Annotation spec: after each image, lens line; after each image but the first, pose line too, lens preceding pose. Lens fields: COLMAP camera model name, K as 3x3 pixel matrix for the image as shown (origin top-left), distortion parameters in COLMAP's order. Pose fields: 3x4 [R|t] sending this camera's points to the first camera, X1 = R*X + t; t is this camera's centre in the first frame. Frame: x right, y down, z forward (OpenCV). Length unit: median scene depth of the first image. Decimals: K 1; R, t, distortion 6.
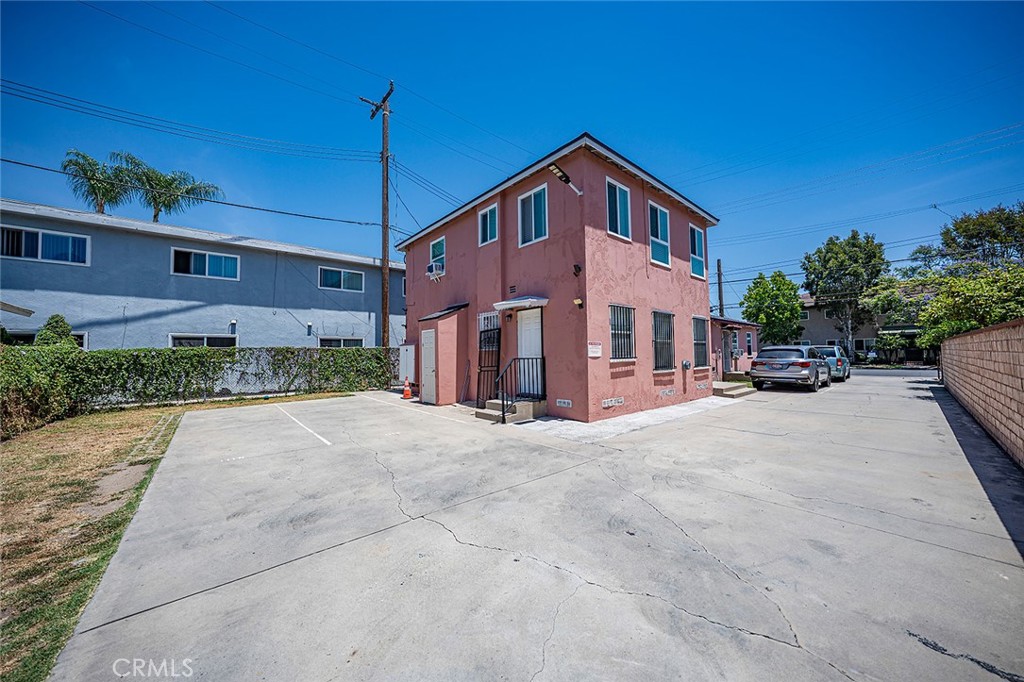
lens RADIAL K [[357.3, 0, 508.8], [0, 357.3, 341.1], [0, 0, 1]] dist [-0.012552, 0.000801]
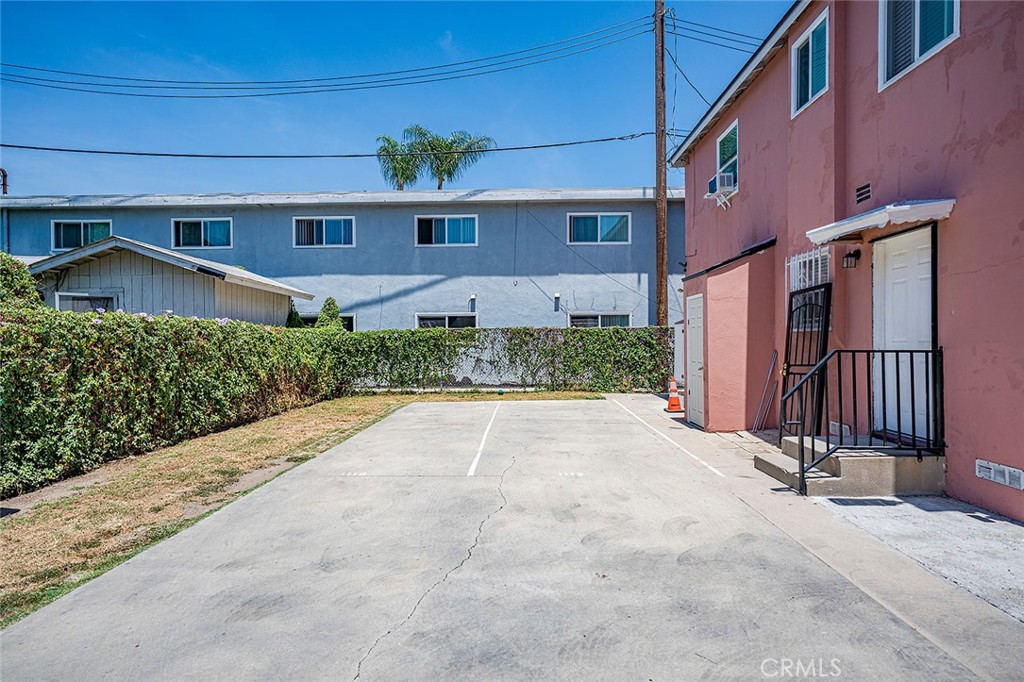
lens RADIAL K [[514.1, 0, 514.3], [0, 514.1, 343.1], [0, 0, 1]] dist [0.005037, 0.002406]
pose [[0.738702, 0.014233, -0.673882, 0.135792], [0.018971, 0.998942, 0.041894, 0.005597], [0.673766, -0.043731, 0.737650, 0.253937]]
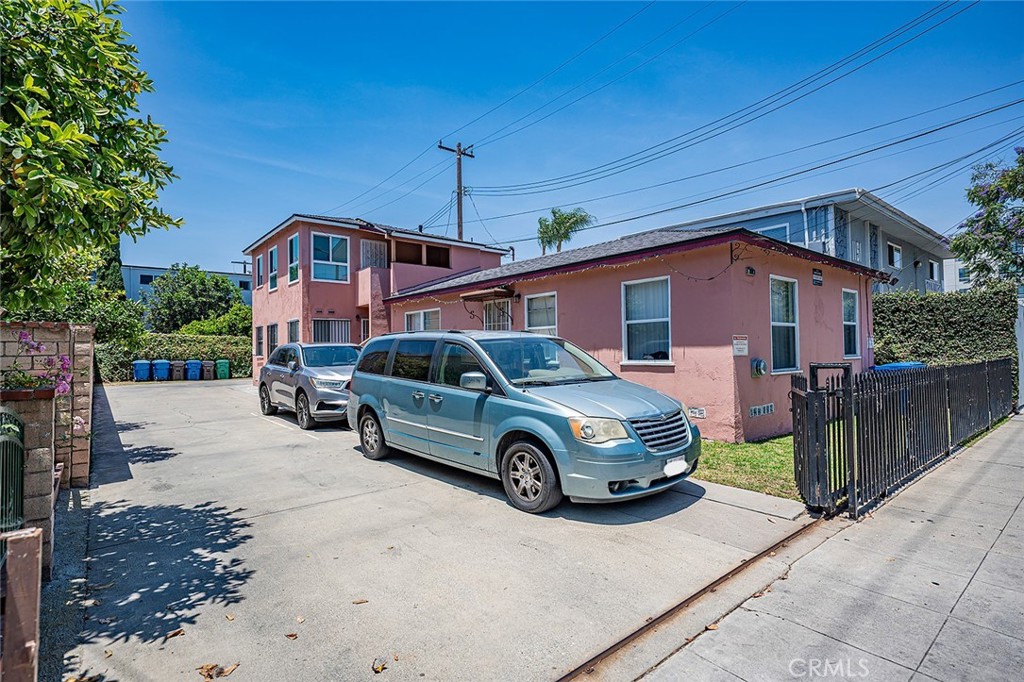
lens RADIAL K [[514.1, 0, 519.0], [0, 514.1, 343.1], [0, 0, 1]] dist [0.005037, 0.002406]
pose [[-0.014927, -0.000042, -0.999889, 2.686653], [0.050497, 0.998724, -0.000795, 0.048477], [0.998613, -0.050503, -0.014906, 2.178468]]
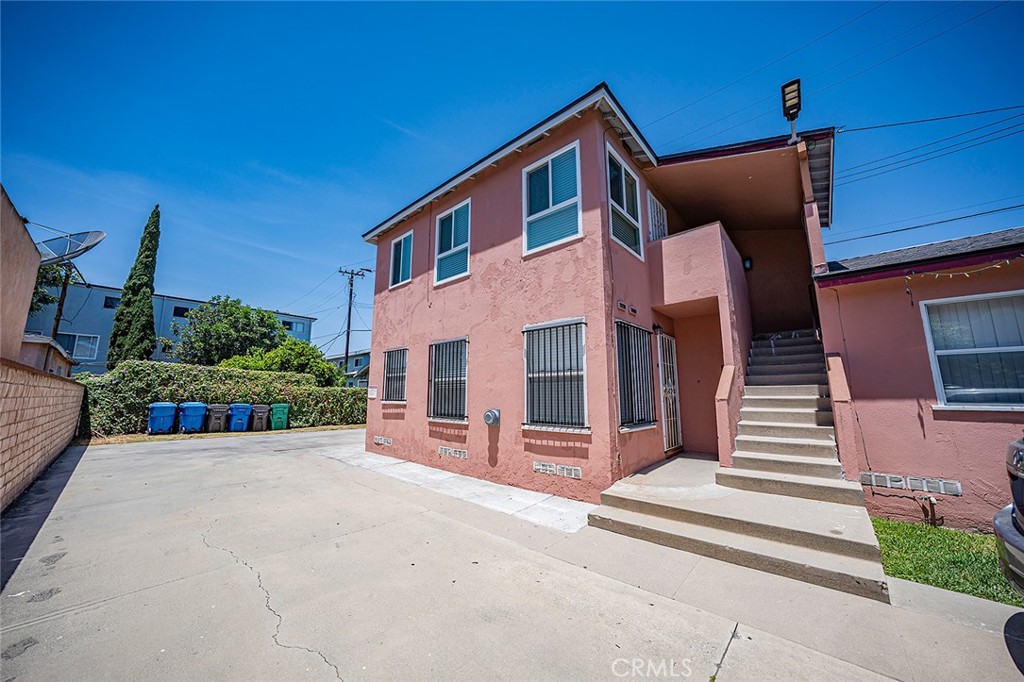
lens RADIAL K [[357.3, 0, 505.6], [0, 357.3, 343.3], [0, 0, 1]] dist [-0.012552, 0.000801]
pose [[0.121590, -0.133300, -0.983589, 1.291161], [0.030972, 0.990968, -0.130471, 0.027285], [0.992097, -0.014600, 0.124621, 1.108871]]
